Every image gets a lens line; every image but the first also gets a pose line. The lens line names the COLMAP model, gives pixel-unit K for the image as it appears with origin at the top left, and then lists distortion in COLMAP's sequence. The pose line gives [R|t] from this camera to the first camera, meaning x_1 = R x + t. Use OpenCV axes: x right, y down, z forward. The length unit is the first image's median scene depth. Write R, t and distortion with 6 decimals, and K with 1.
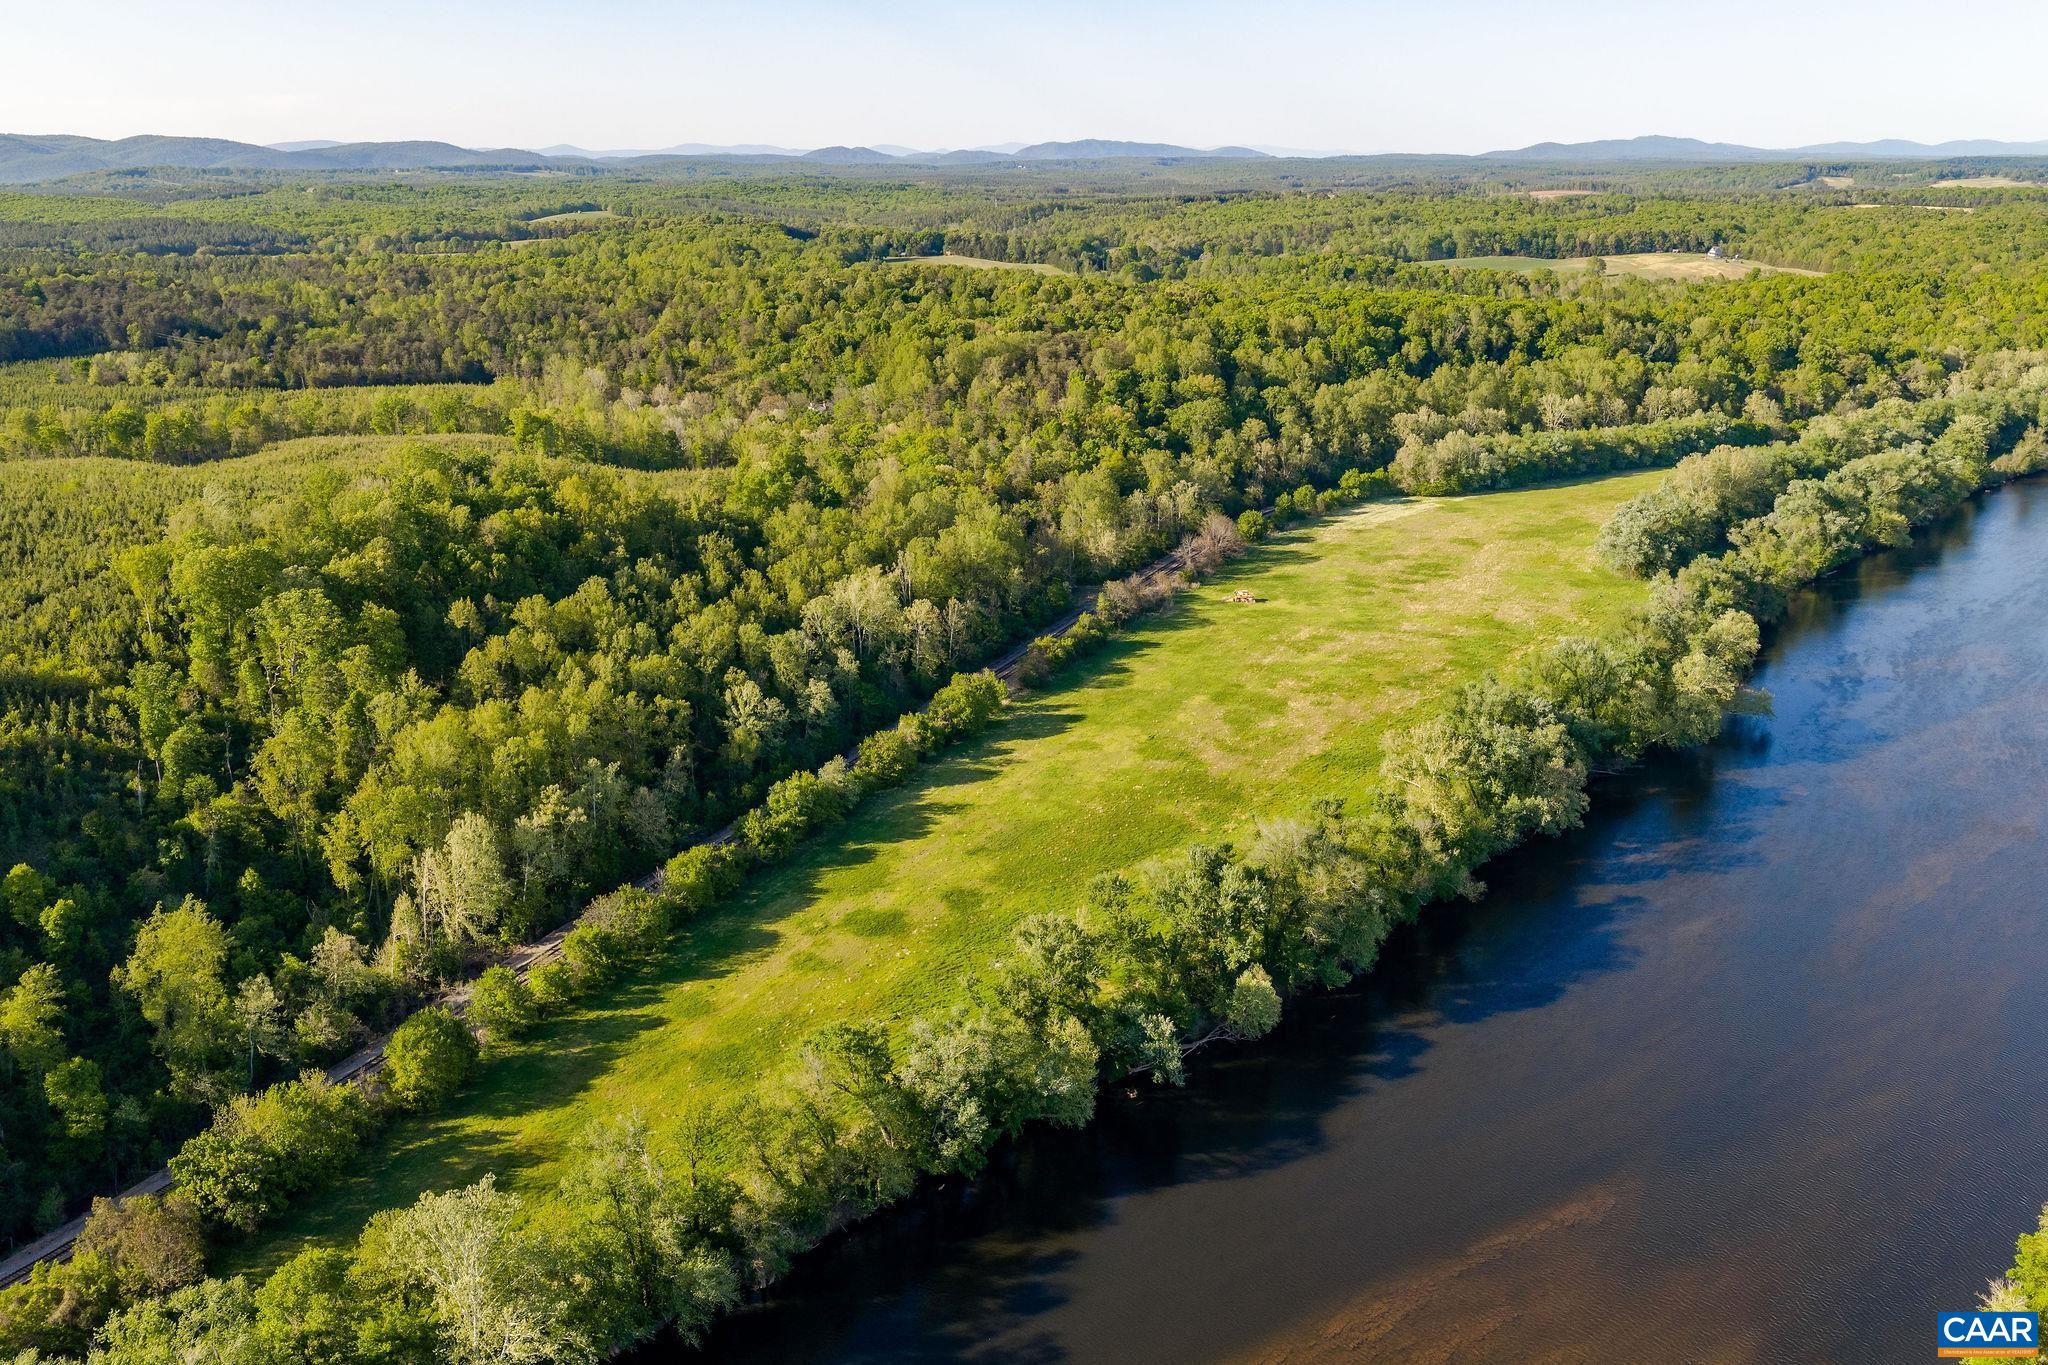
lens RADIAL K [[1788.7, 0, 1026.3], [0, 1788.7, 722.2], [0, 0, 1]] dist [-0.010229, -0.010401]
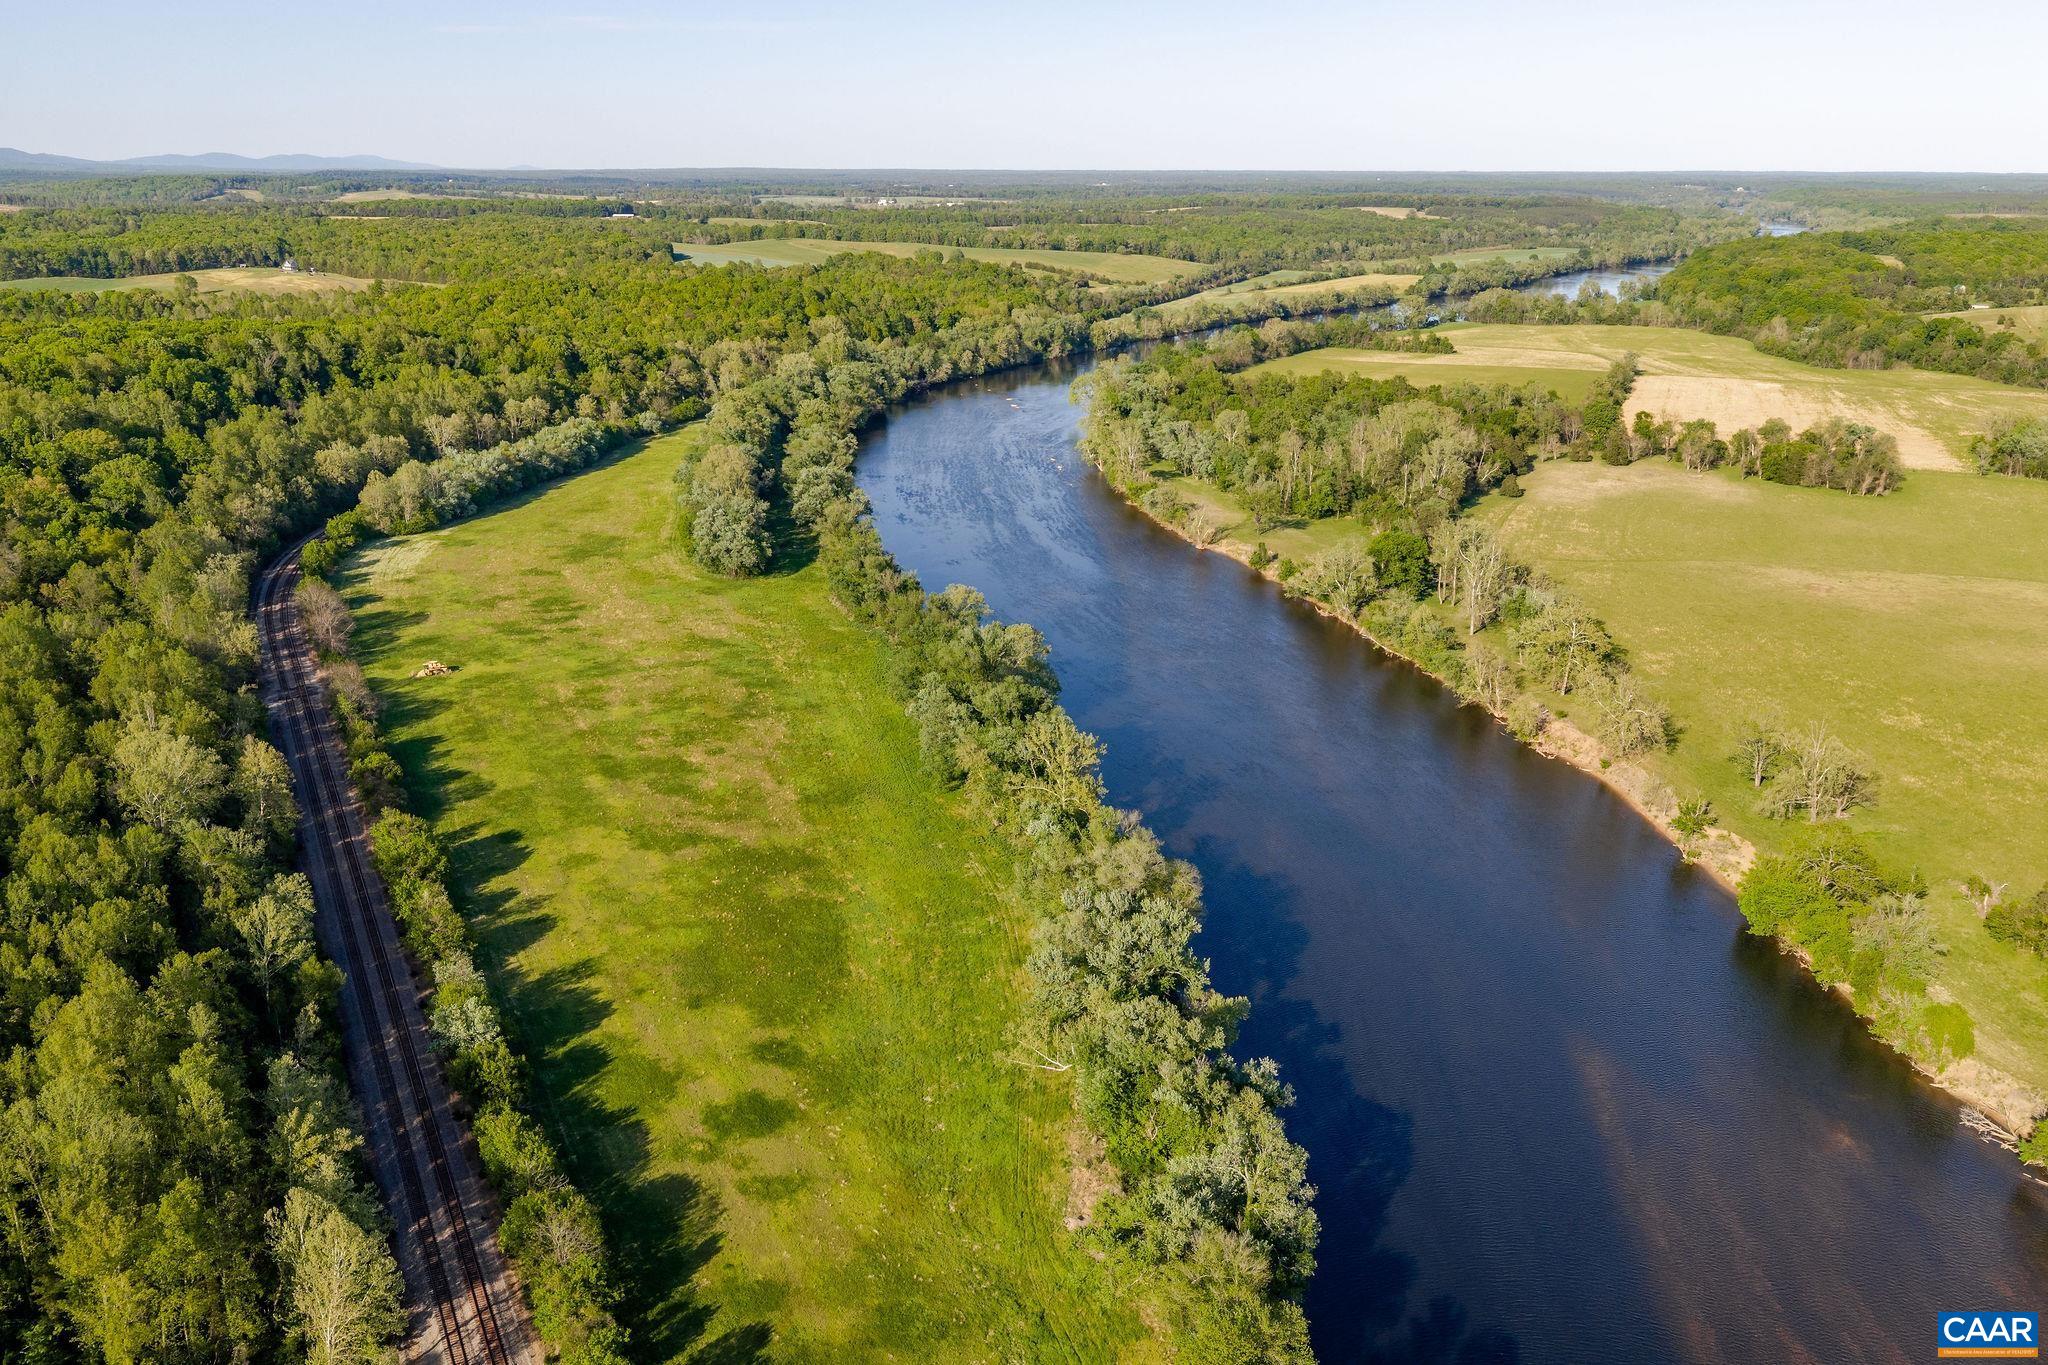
lens RADIAL K [[1727.6, 0, 1024.0], [0, 1727.6, 682.5], [0, 0, 1]] dist [0.026811, -0.045599]
pose [[0.646734, -0.205034, 0.734640, -0.232576], [0.219527, 0.972471, 0.078153, -0.048319], [-0.730440, 0.110730, 0.673941, 0.155861]]
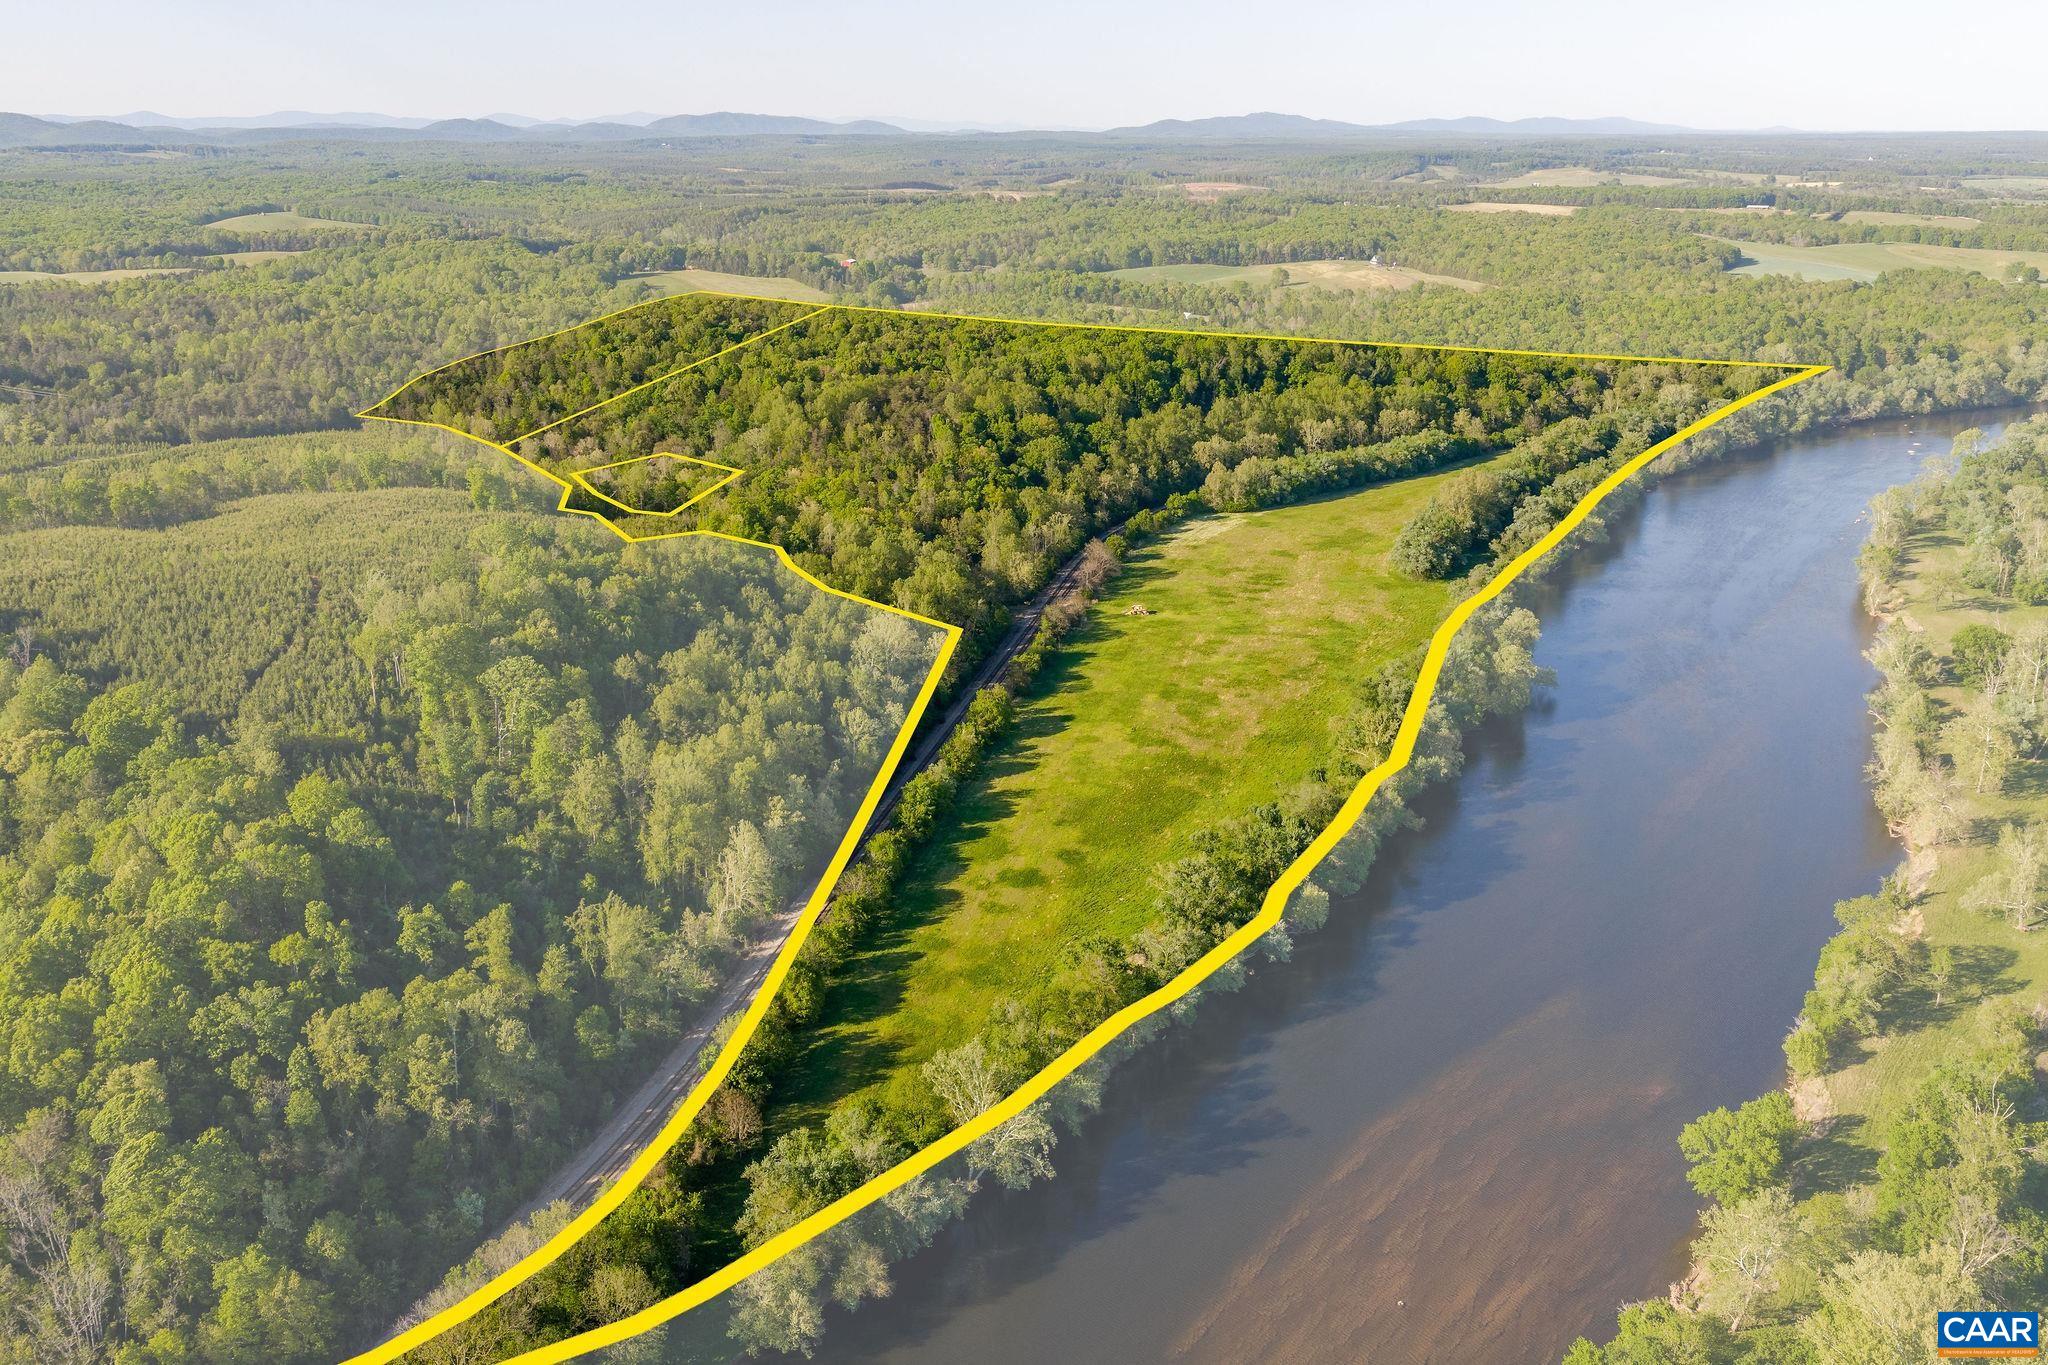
lens RADIAL K [[1785.5, 0, 1055.0], [0, 1785.5, 717.2], [0, 0, 1]] dist [0.007038, -0.021512]
pose [[0.976363, -0.061119, 0.207314, -0.147695], [0.057964, 0.998092, 0.021262, -0.018195], [-0.208218, -0.008743, 0.978043, -0.163298]]
